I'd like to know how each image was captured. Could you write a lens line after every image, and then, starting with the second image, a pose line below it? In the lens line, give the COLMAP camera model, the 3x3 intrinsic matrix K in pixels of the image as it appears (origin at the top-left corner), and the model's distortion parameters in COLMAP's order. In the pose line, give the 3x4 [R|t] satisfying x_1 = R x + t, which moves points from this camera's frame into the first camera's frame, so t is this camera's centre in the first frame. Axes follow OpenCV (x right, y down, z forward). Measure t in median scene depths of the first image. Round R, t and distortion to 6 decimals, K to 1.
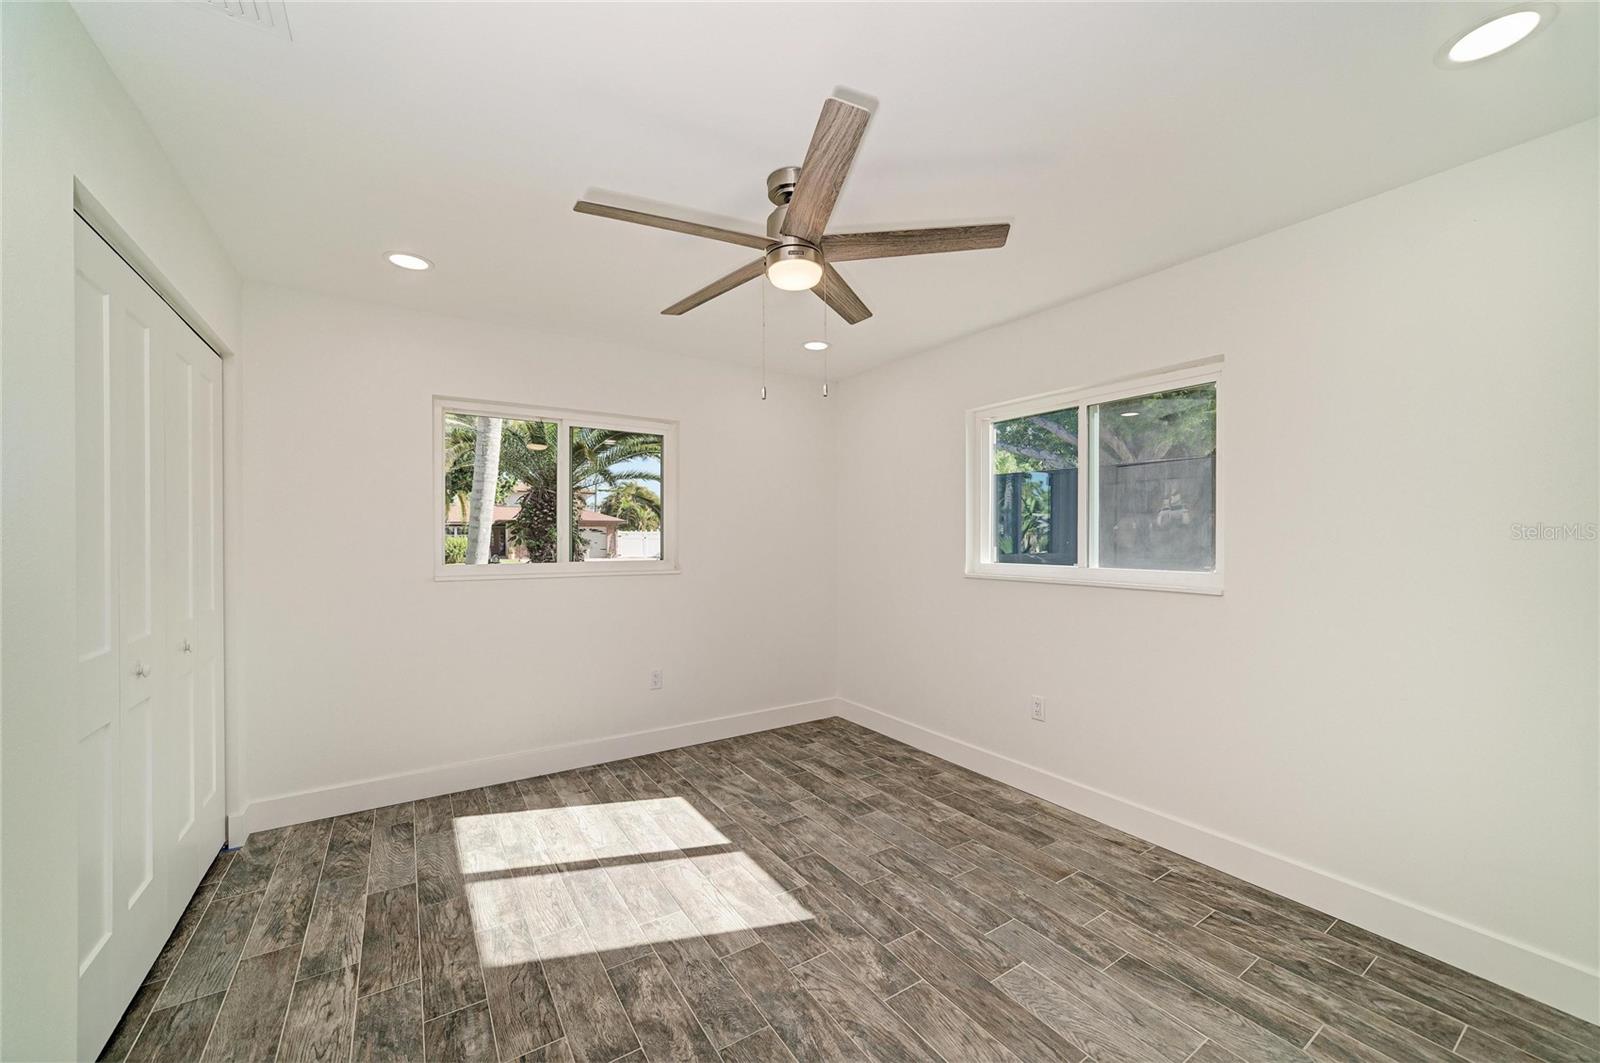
lens RADIAL K [[613.1, 0, 807.1], [0, 613.1, 537.3], [0, 0, 1]] dist [-0.016911, 0.007326]
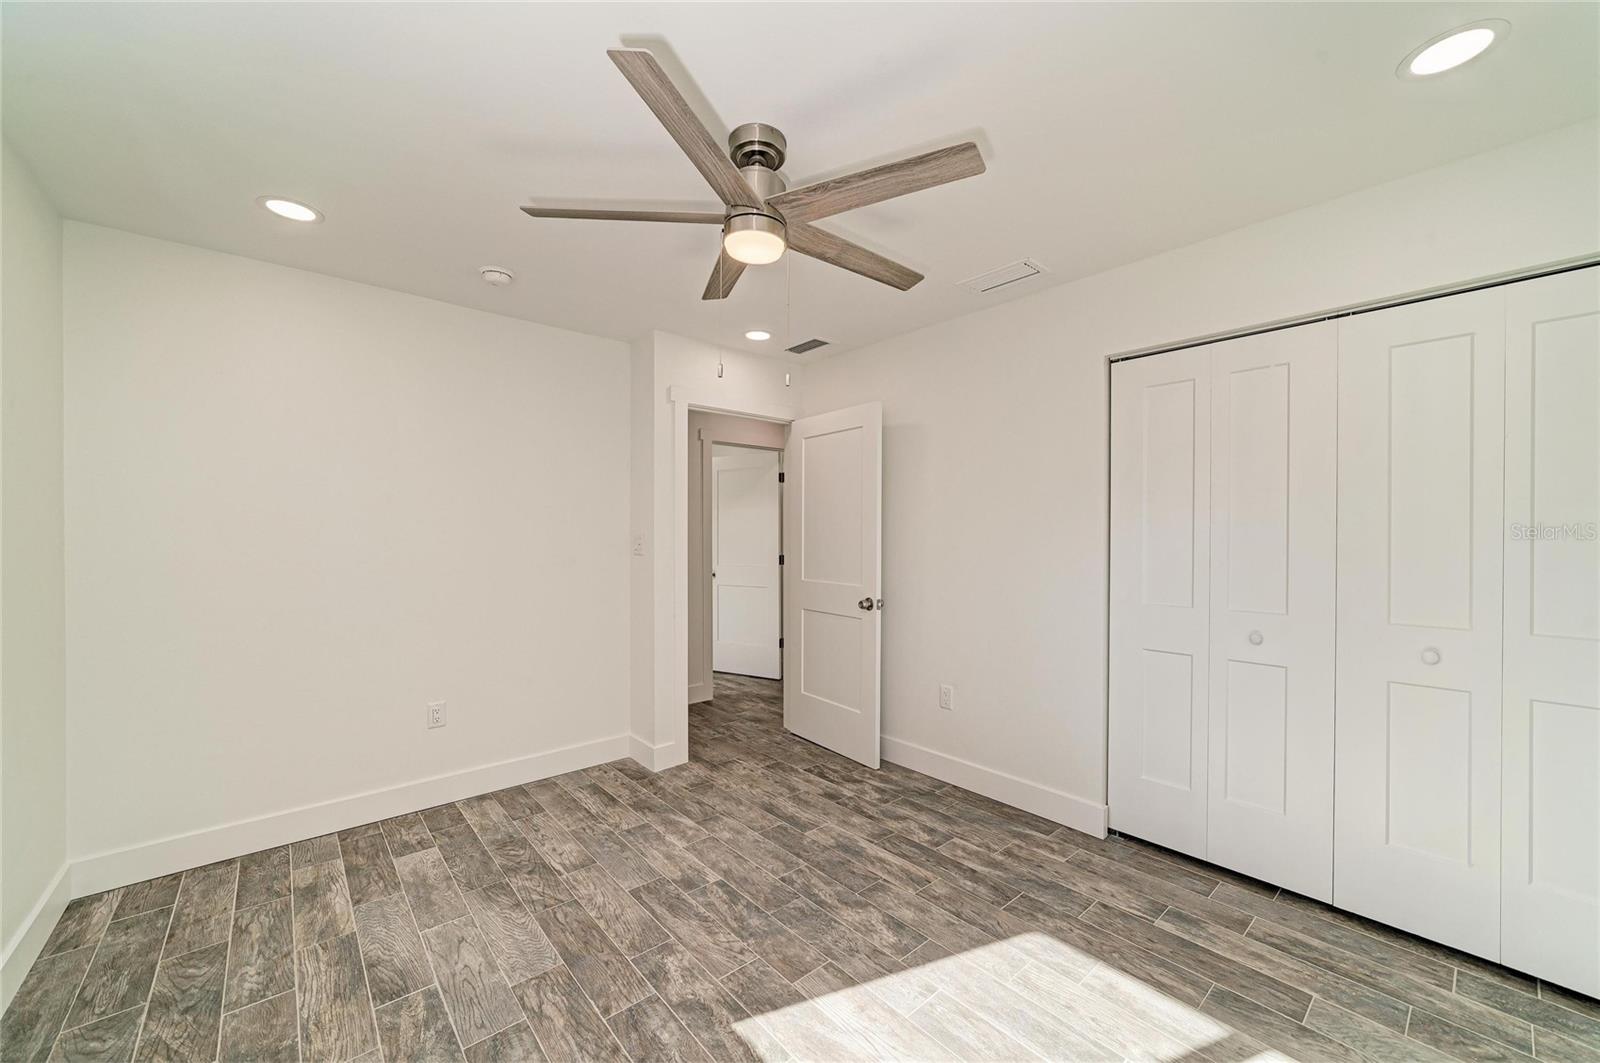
lens RADIAL K [[613.1, 0, 807.1], [0, 613.1, 537.3], [0, 0, 1]] dist [-0.016911, 0.007326]
pose [[-0.991426, 0.000213, -0.130671, 0.023055], [0.000127, 1.000000, 0.000666, 0.002978], [0.130671, 0.000643, -0.991426, 2.003341]]
